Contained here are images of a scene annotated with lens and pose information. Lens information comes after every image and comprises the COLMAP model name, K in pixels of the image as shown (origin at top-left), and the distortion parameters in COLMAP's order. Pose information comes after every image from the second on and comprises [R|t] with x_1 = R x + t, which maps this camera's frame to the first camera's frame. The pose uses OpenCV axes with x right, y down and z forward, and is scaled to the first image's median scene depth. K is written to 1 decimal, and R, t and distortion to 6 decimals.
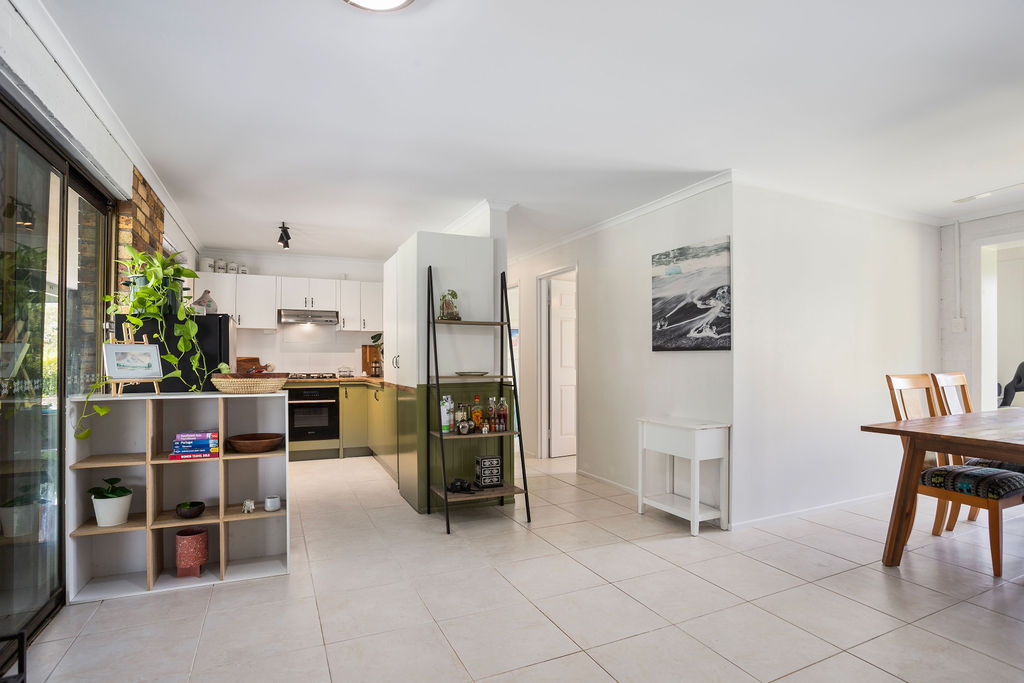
lens RADIAL K [[517.5, 0, 512.7], [0, 517.5, 353.6], [0, 0, 1]] dist [-0.067157, 0.025469]
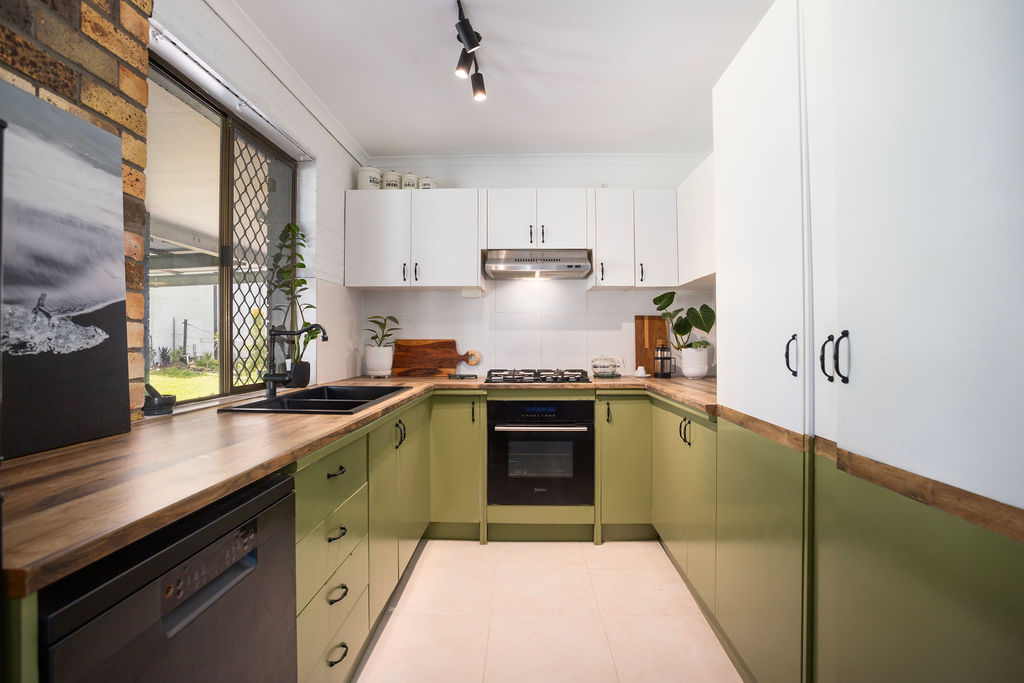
lens RADIAL K [[517.5, 0, 512.7], [0, 517.5, 353.6], [0, 0, 1]] dist [-0.067157, 0.025469]
pose [[0.893815, 0.010996, -0.448301, -0.163933], [0.004896, 0.999400, 0.034276, 0.003247], [0.448409, -0.032832, 0.893225, 0.460307]]
